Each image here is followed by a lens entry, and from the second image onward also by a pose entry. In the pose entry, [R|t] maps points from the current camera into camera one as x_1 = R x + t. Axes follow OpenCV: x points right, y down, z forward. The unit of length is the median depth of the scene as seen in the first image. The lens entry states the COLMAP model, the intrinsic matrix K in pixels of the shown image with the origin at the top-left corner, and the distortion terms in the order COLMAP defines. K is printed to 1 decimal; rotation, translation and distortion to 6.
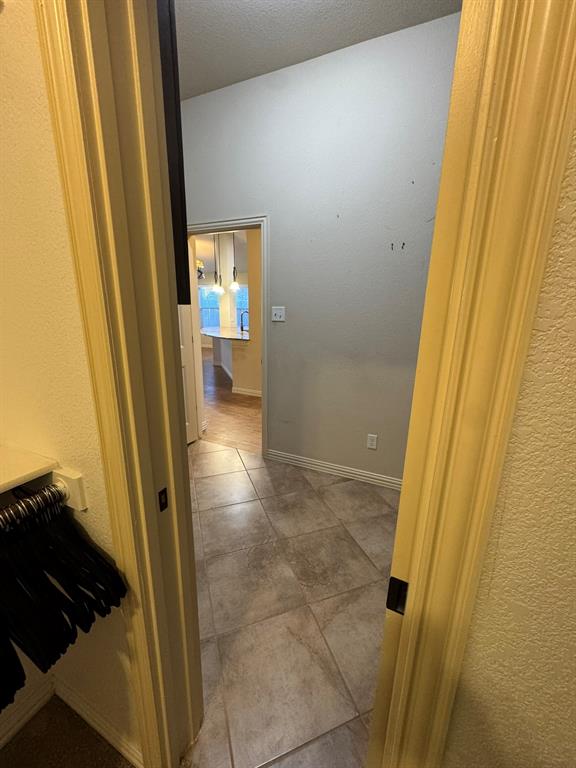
lens RADIAL K [[307.1, 0, 288.0], [0, 307.1, 384.0], [0, 0, 1]] dist [-0.000141, -0.000114]
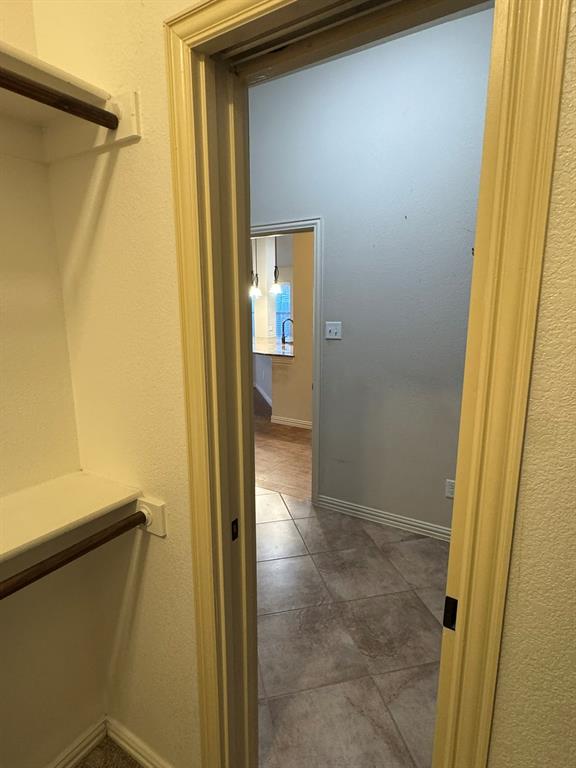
lens RADIAL K [[419.8, 0, 288.0], [0, 419.8, 384.0], [0, 0, 1]] dist [-0.000802, 0.000577]
pose [[0.992333, 0.004060, -0.123530, -0.016421], [-0.011513, 0.998151, -0.059683, -0.017482], [0.123059, 0.060647, 0.990544, -0.177428]]
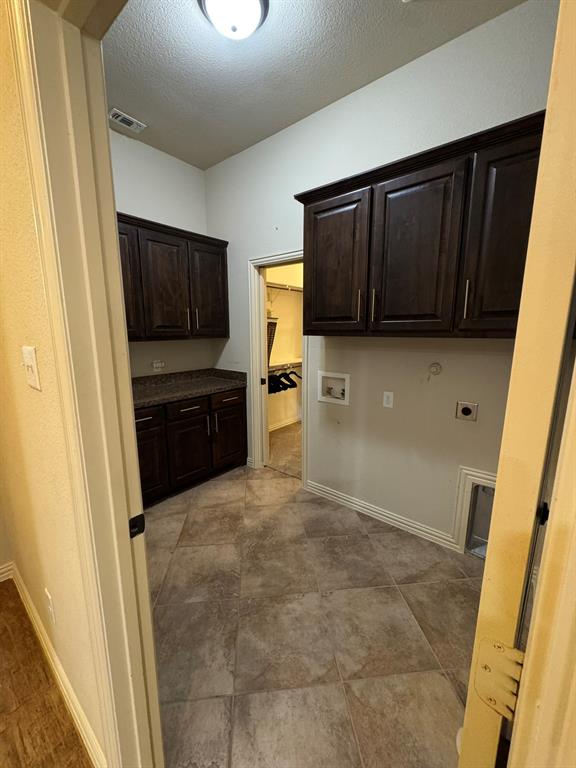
lens RADIAL K [[307.1, 0, 288.0], [0, 307.1, 384.0], [0, 0, 1]] dist [-0.000141, -0.000114]
pose [[-0.968948, -0.057506, 0.240483, -0.398794], [0.047055, 0.911921, 0.407659, -0.433754], [-0.242744, 0.406316, -0.880899, 1.603757]]
